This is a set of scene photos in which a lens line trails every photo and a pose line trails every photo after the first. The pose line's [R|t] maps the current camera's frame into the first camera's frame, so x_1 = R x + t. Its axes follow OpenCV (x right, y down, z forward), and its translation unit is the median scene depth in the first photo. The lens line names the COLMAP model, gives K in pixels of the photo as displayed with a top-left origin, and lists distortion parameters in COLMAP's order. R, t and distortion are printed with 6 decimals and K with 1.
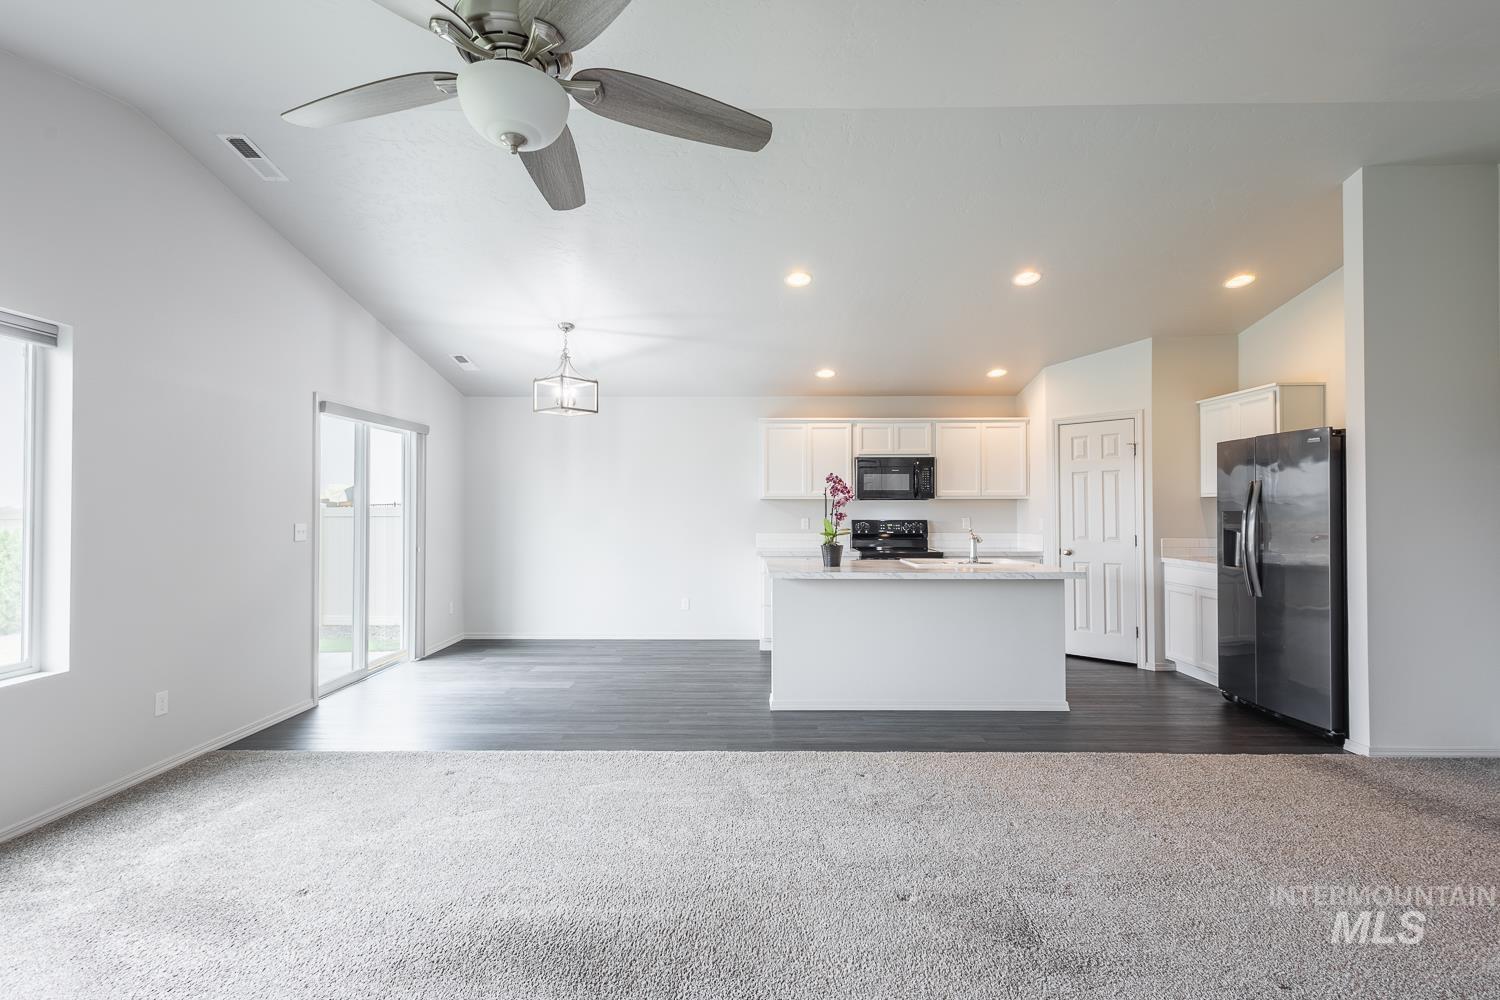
lens RADIAL K [[692.9, 0, 750.1], [0, 692.9, 498.9], [0, 0, 1]] dist [0.011680, -0.004912]
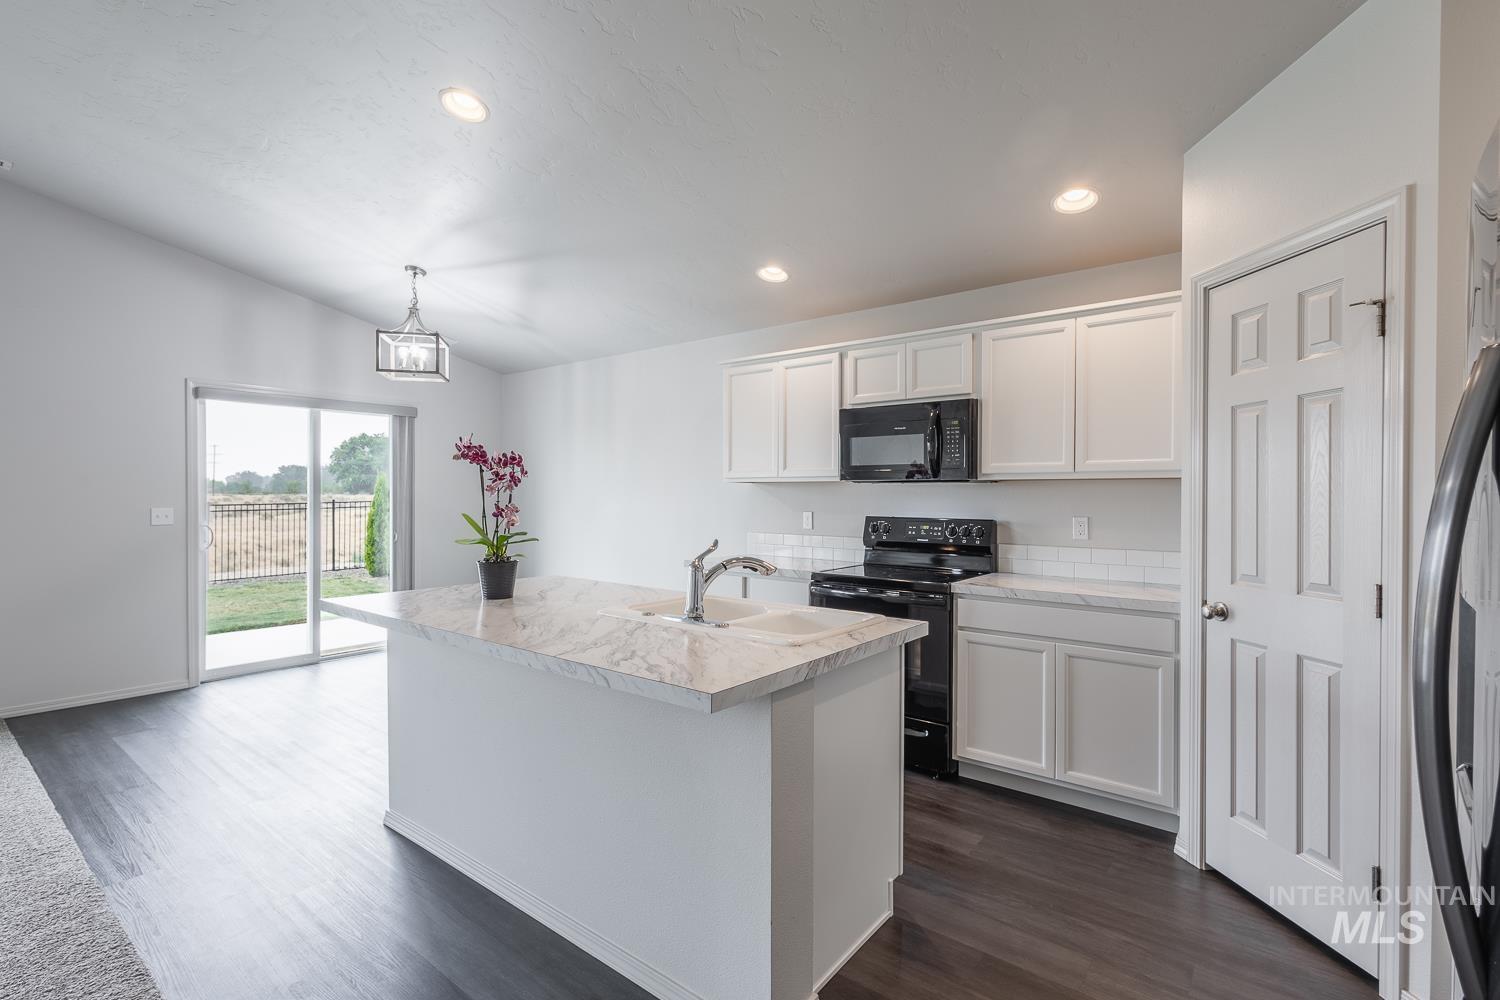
lens RADIAL K [[692.9, 0, 749.8], [0, 692.9, 500.1], [0, 0, 1]] dist [0.011680, -0.004912]
pose [[0.788417, 0.009180, -0.615072, 0.548363], [0.003951, 0.999792, 0.019986, 0.005239], [0.615128, -0.018187, 0.788217, 0.593658]]
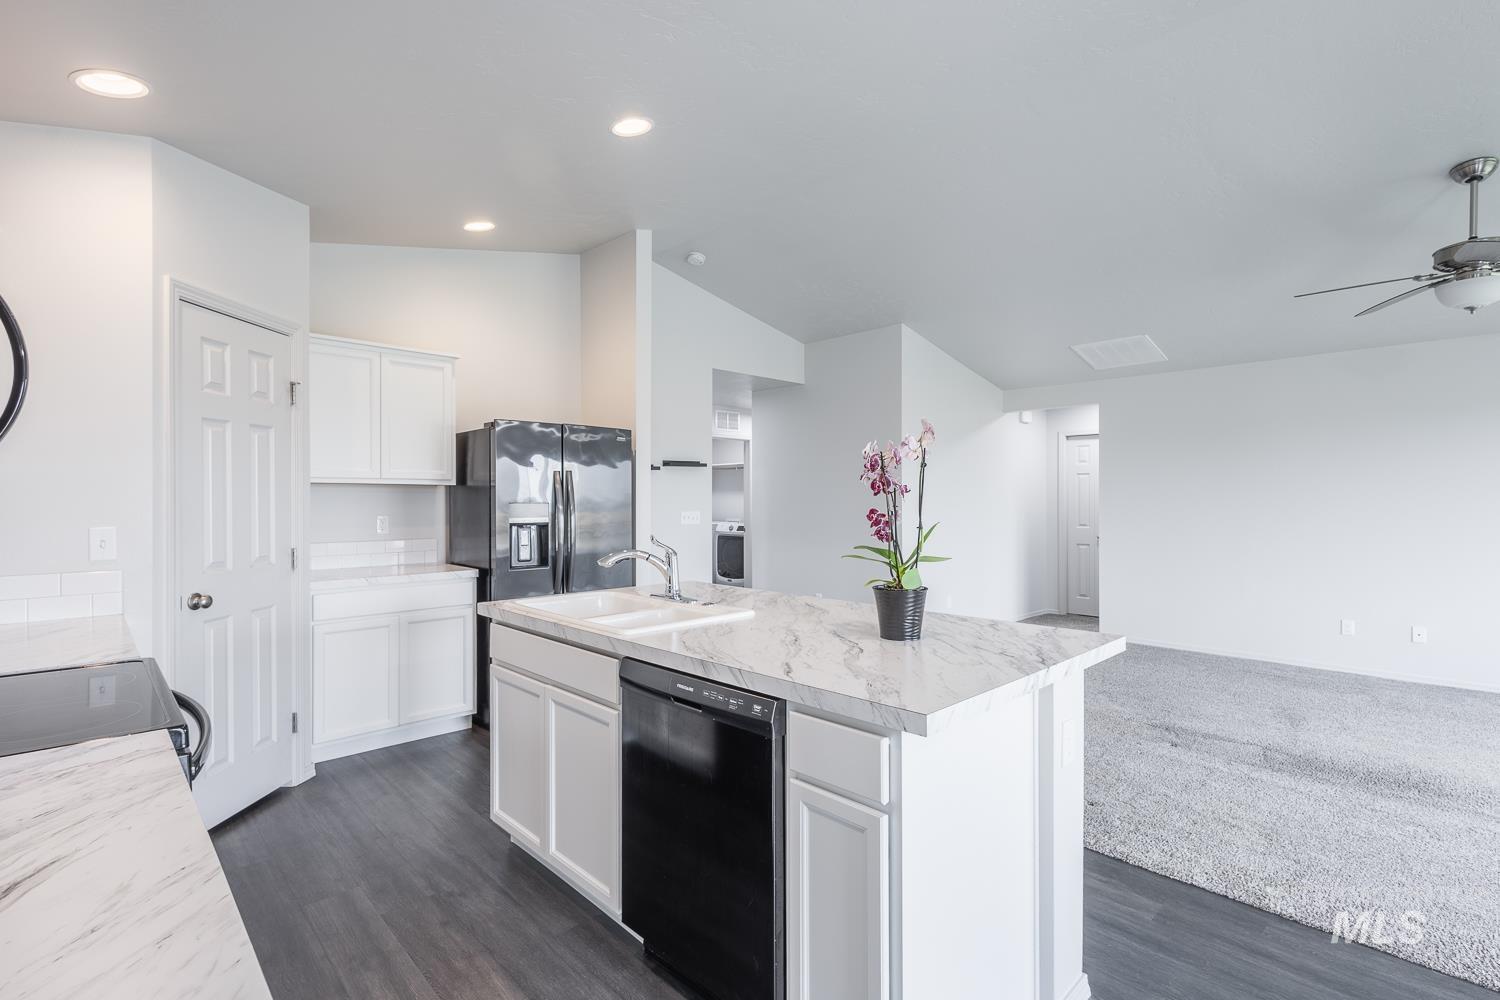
lens RADIAL K [[692.9, 0, 745.8], [0, 692.9, 502.4], [0, 0, 1]] dist [0.011680, -0.004912]
pose [[-0.695360, -0.003727, 0.718652, -0.100554], [-0.010732, 0.999929, -0.005198, 0.015524], [-0.718582, -0.011327, -0.695350, 1.183566]]
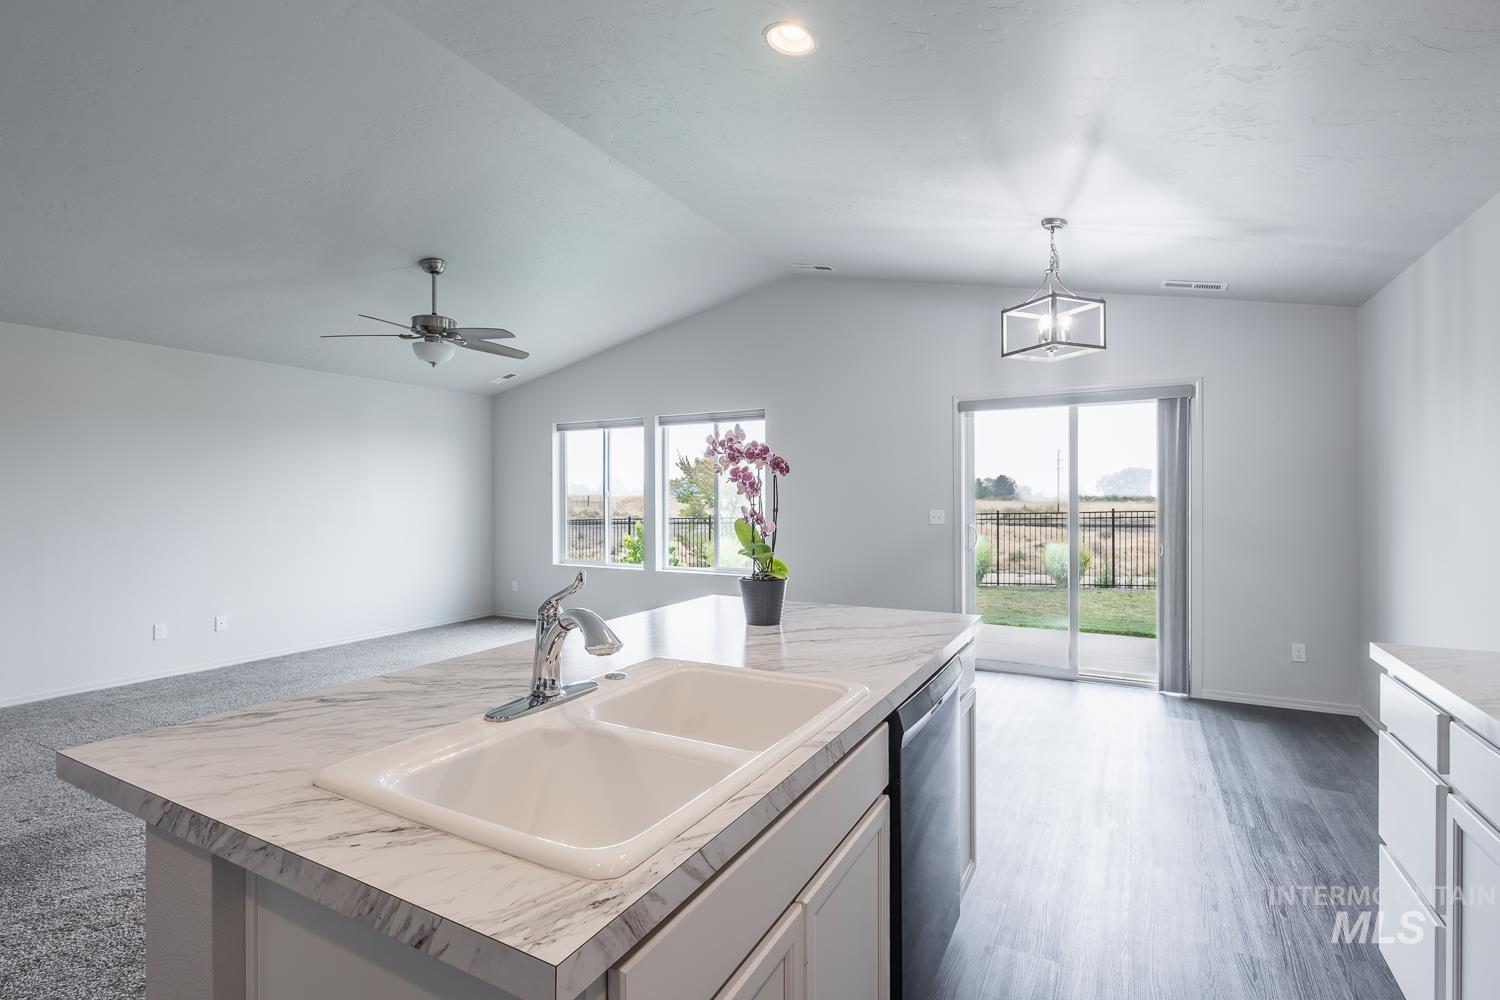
lens RADIAL K [[692.9, 0, 751.6], [0, 692.9, 498.8], [0, 0, 1]] dist [0.011680, -0.004912]
pose [[-0.474243, 0.003039, -0.880389, 0.461050], [0.016234, 0.999854, -0.005293, 0.014196], [0.880244, -0.016803, -0.474224, 1.056412]]
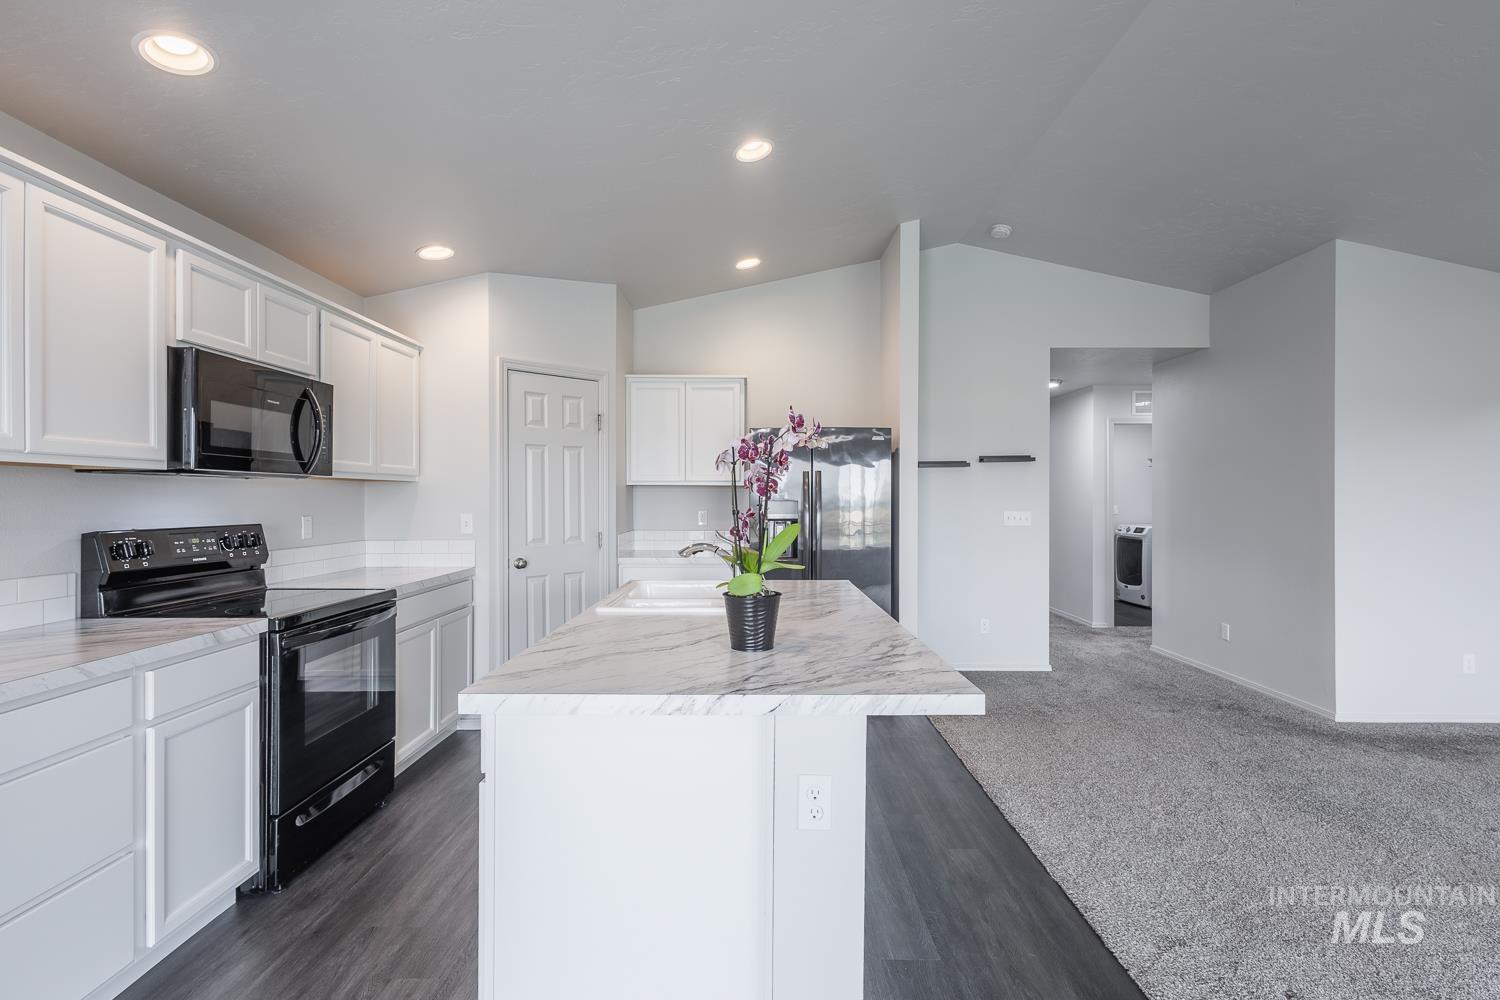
lens RADIAL K [[692.9, 0, 749.3], [0, 692.9, 501.0], [0, 0, 1]] dist [0.011680, -0.004912]
pose [[-0.001560, -0.004099, 0.999990, -0.231931], [-0.015751, 0.999868, 0.004074, 0.012036], [-0.999875, -0.015744, -0.001624, 0.876089]]
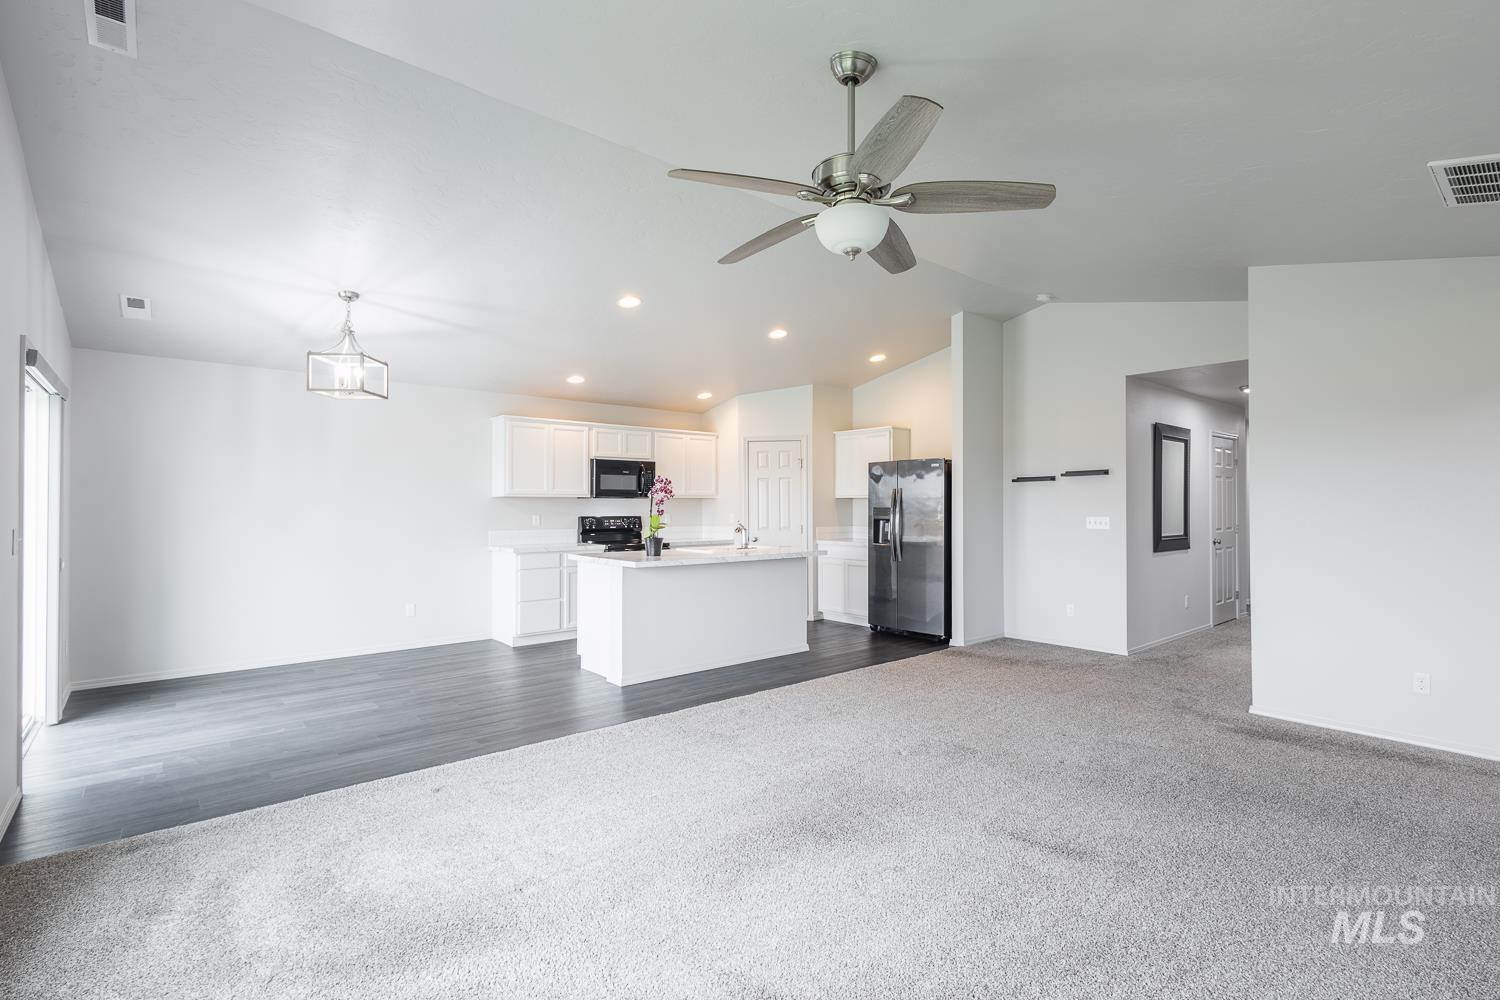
lens RADIAL K [[692.9, 0, 751.0], [0, 692.9, 499.7], [0, 0, 1]] dist [0.011680, -0.004912]
pose [[0.758350, 0.005474, 0.651825, -0.447977], [-0.009133, 0.999956, 0.002228, -0.000712], [-0.651784, -0.007643, 0.758366, 0.014445]]
